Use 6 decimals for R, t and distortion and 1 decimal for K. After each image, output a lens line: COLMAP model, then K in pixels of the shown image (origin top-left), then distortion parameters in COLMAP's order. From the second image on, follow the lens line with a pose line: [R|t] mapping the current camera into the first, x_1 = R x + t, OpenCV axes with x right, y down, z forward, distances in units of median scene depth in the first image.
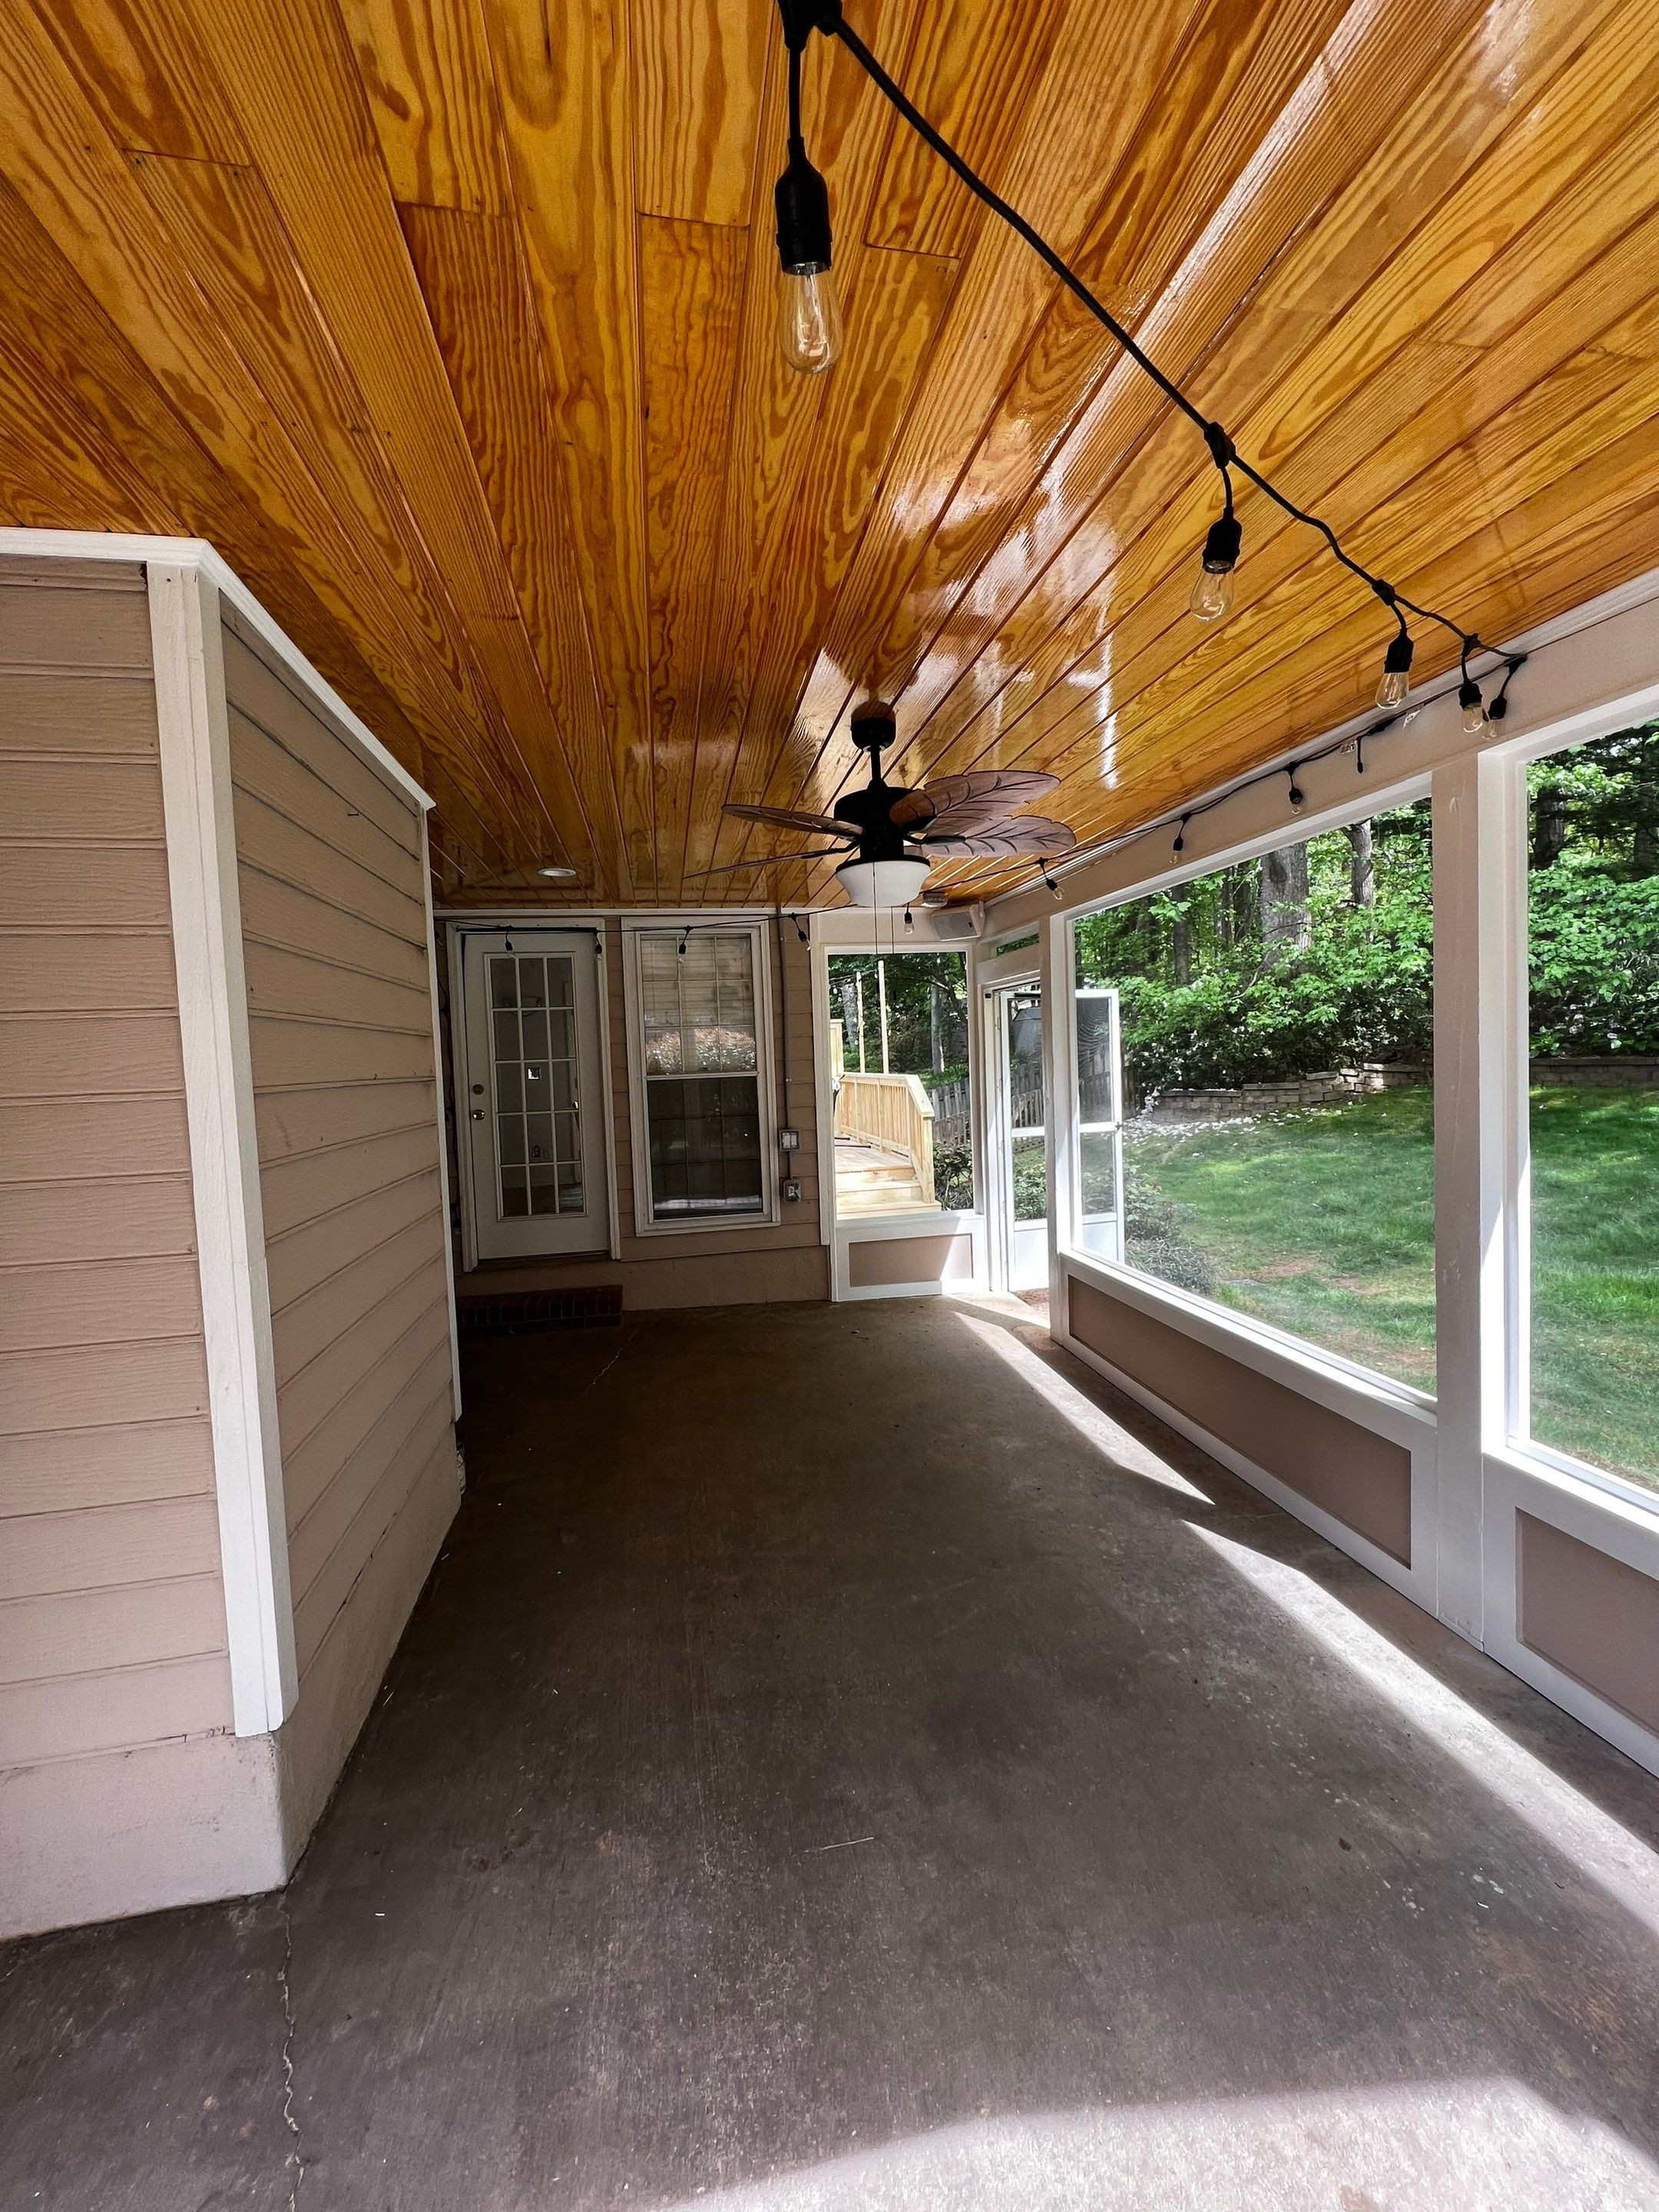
lens RADIAL K [[893.3, 0, 831.4], [0, 893.3, 1106.0], [0, 0, 1]] dist [0.000026, 0.000021]
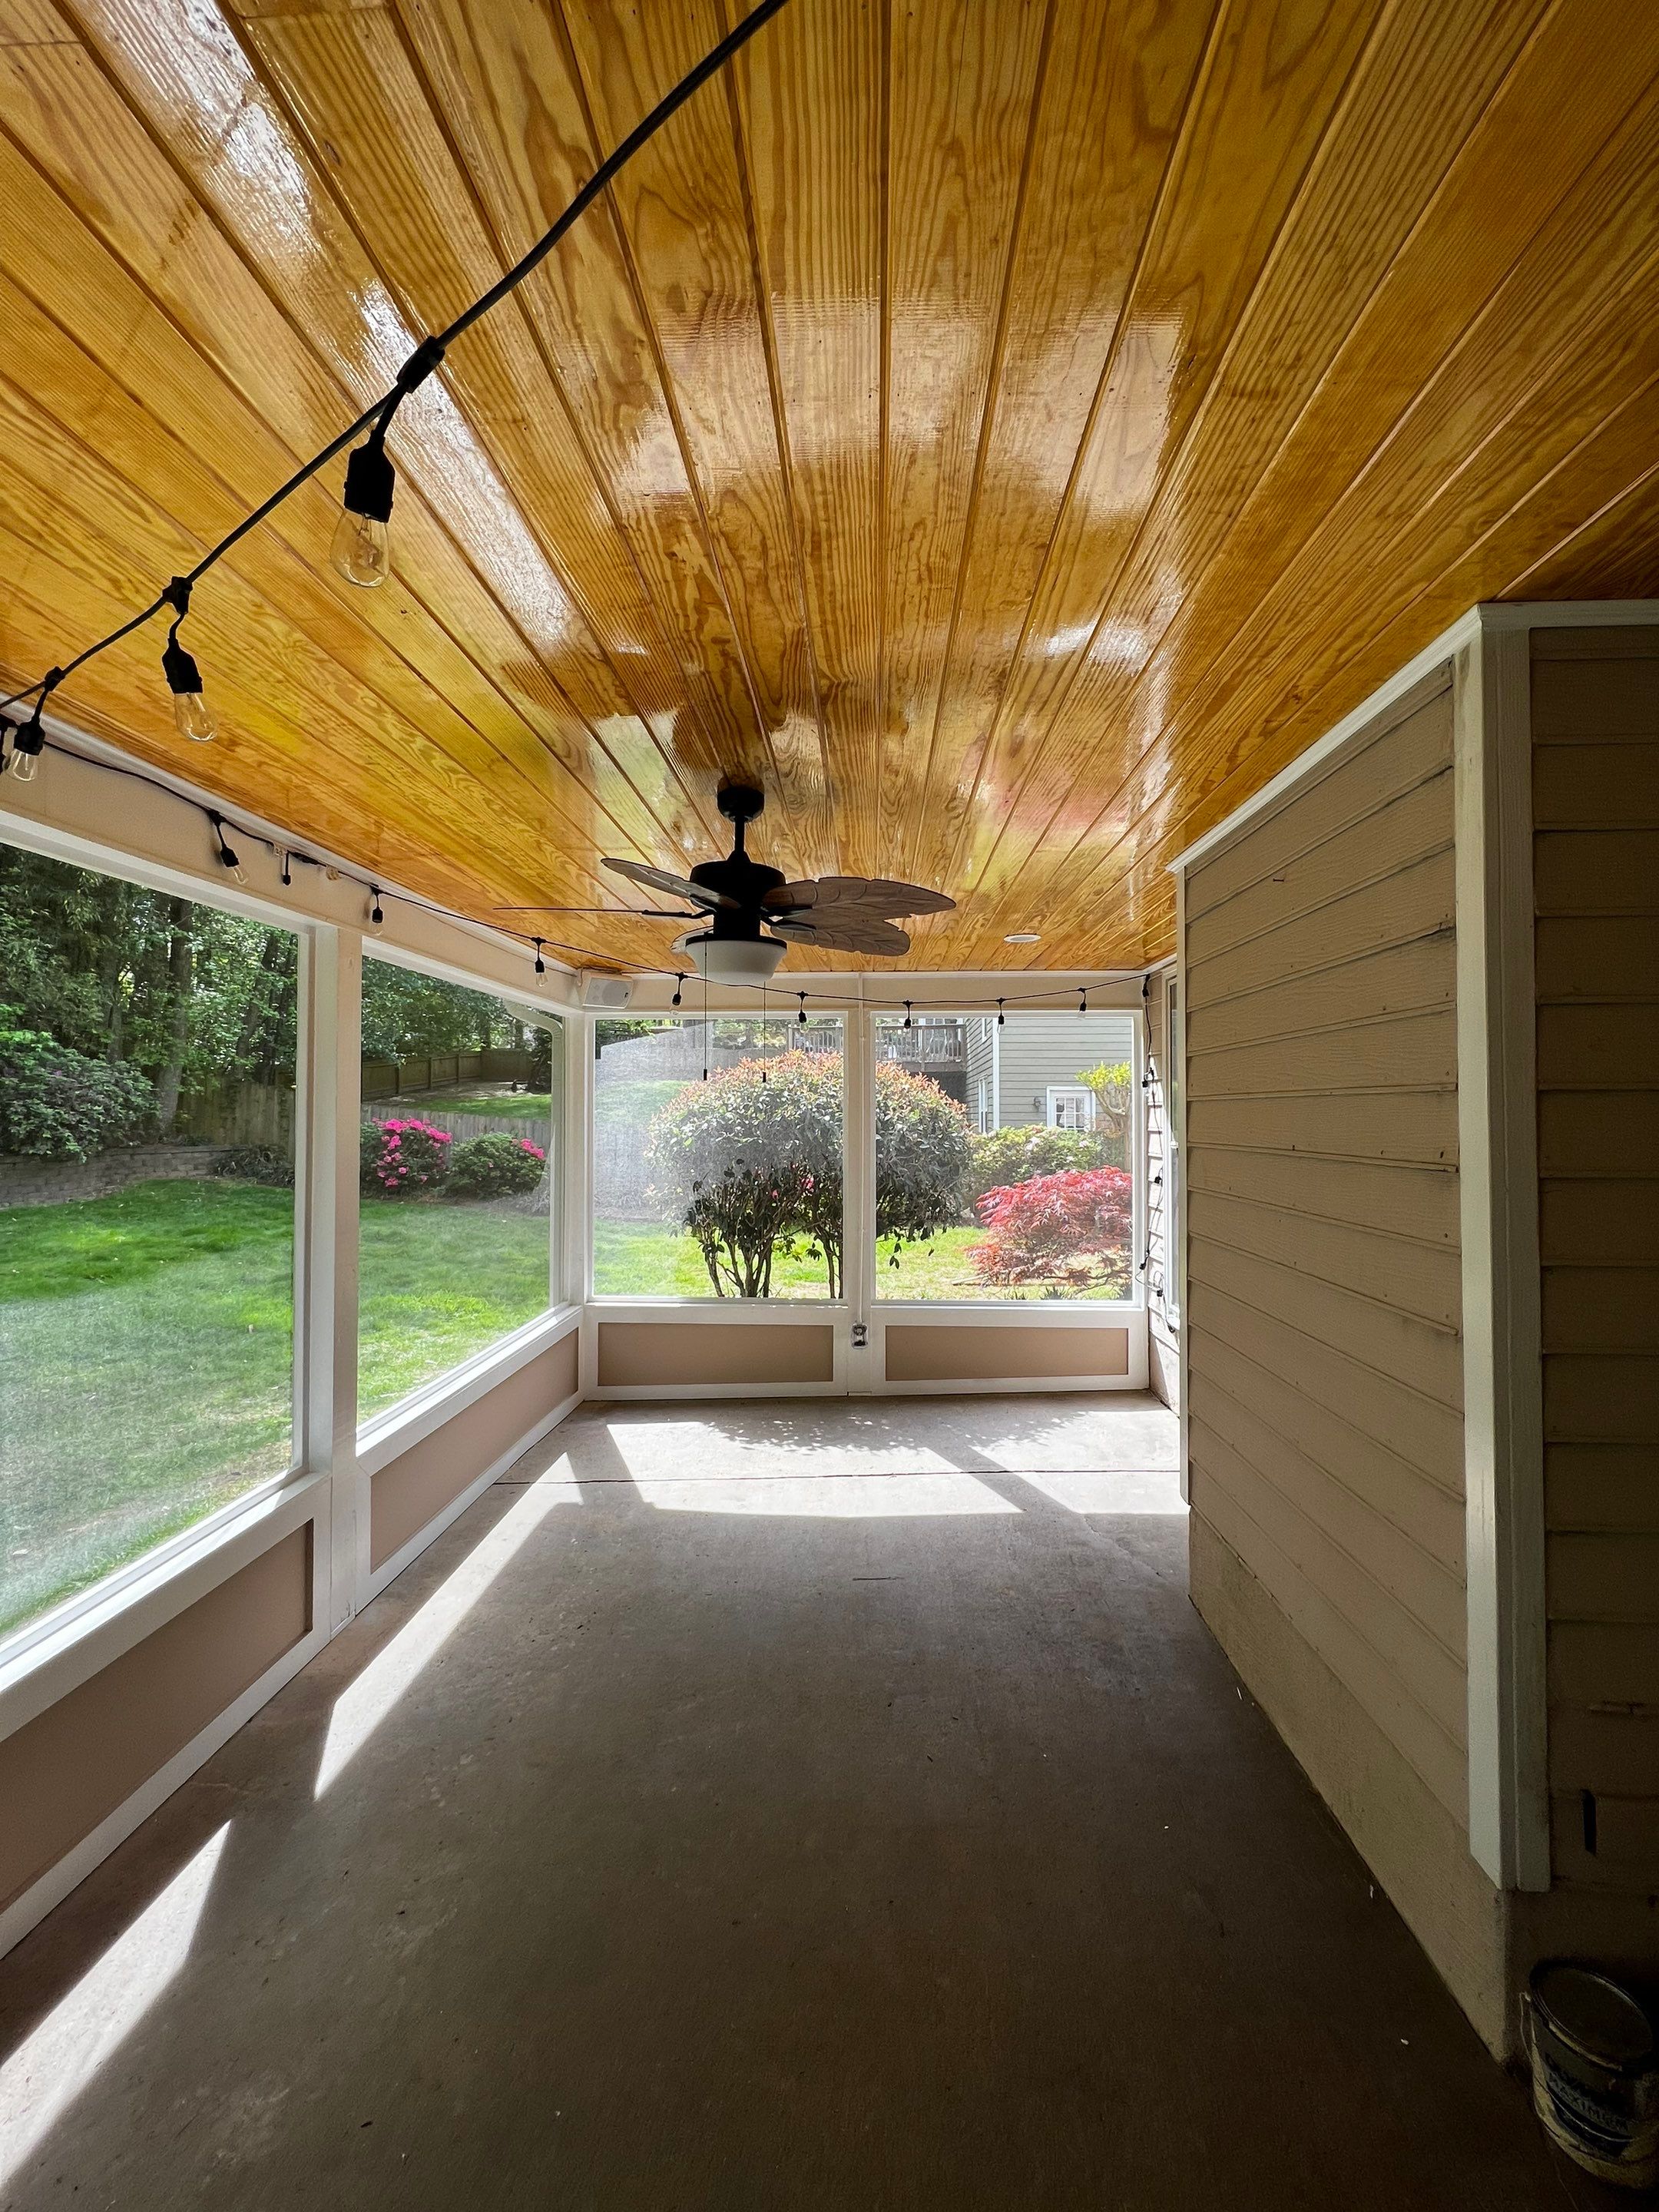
lens RADIAL K [[893.3, 0, 830.0], [0, 893.3, 1102.9], [0, 0, 1]] dist [0.000026, 0.000021]
pose [[-0.971056, 0.041622, 0.235199, -0.233490], [0.051034, 0.998116, 0.034072, -0.119372], [-0.233338, 0.045089, -0.971350, 1.765778]]
